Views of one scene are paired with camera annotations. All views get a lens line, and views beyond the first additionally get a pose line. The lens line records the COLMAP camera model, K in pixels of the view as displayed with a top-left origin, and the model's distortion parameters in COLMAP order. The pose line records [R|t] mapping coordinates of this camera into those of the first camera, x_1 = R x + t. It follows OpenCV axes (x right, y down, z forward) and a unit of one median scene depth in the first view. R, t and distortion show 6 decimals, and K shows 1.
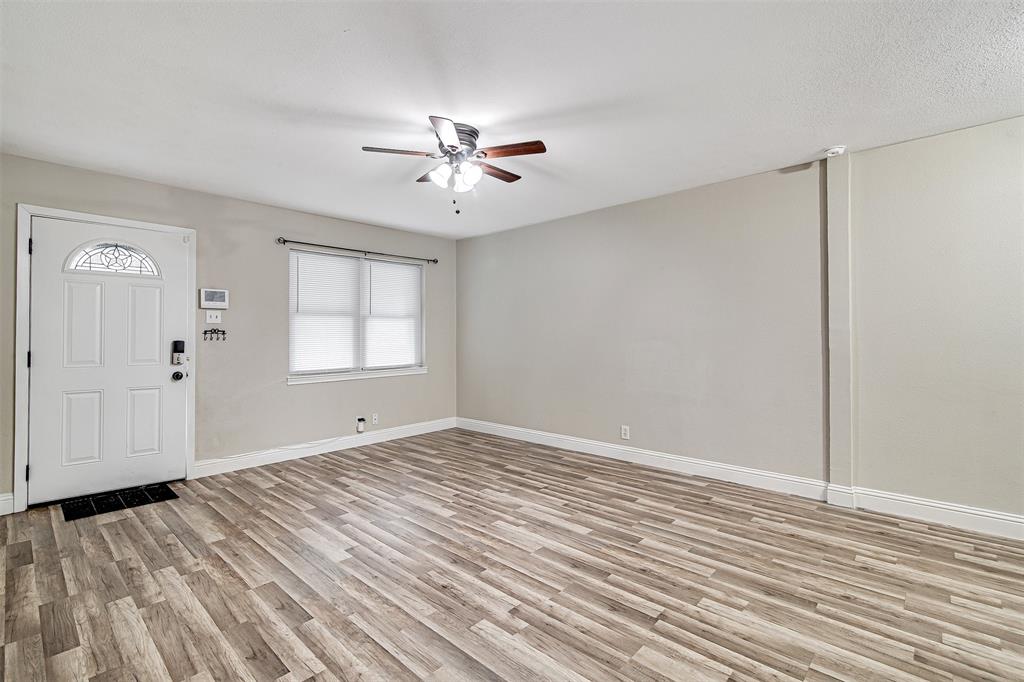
lens RADIAL K [[466.8, 0, 509.9], [0, 466.8, 333.0], [0, 0, 1]] dist [-0.001352, 0.000956]
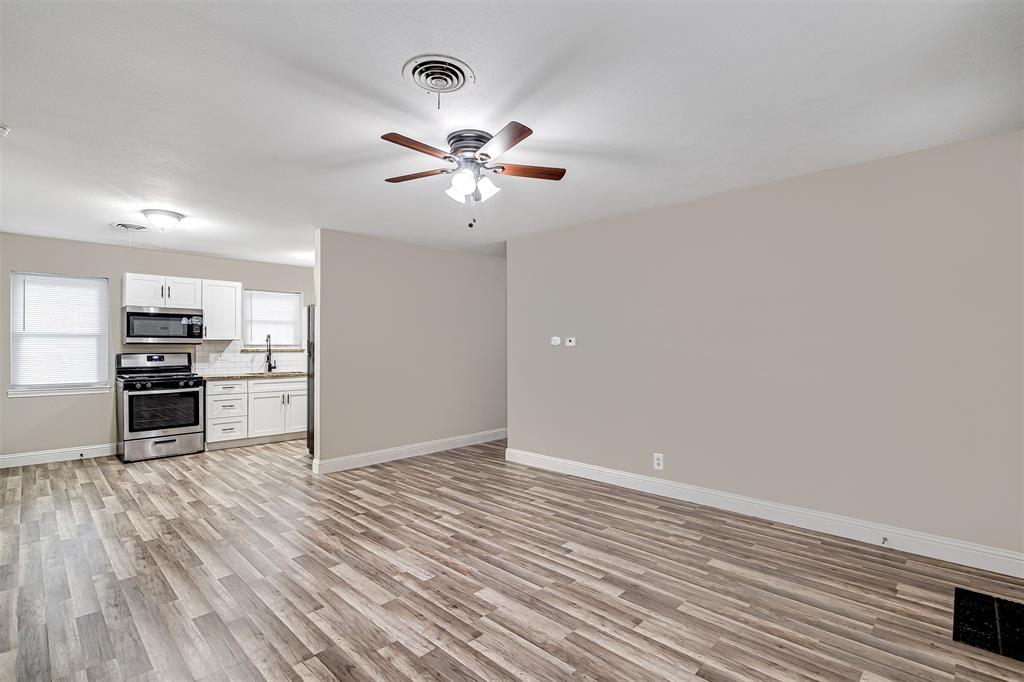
lens RADIAL K [[479.8, 0, 512.0], [0, 479.8, 341.0], [0, 0, 1]] dist [-0.021906, 0.000005]
pose [[-0.999809, 0.005896, 0.018617, -0.193802], [0.005536, 0.999797, -0.019371, -0.012712], [-0.018728, -0.019264, -0.999639, 1.801242]]
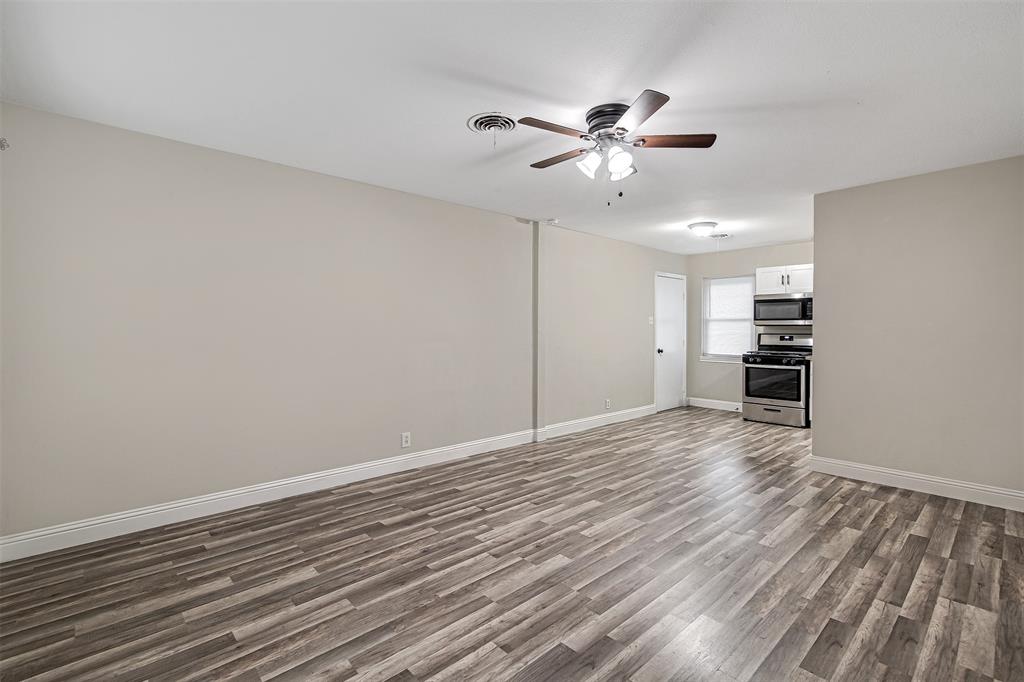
lens RADIAL K [[466.8, 0, 509.9], [0, 466.8, 333.0], [0, 0, 1]] dist [-0.001352, 0.000956]
pose [[0.078032, -0.005269, 0.996937, -0.952692], [-0.010688, 0.999924, 0.006121, -0.011776], [-0.996894, -0.011133, 0.077970, 1.036420]]
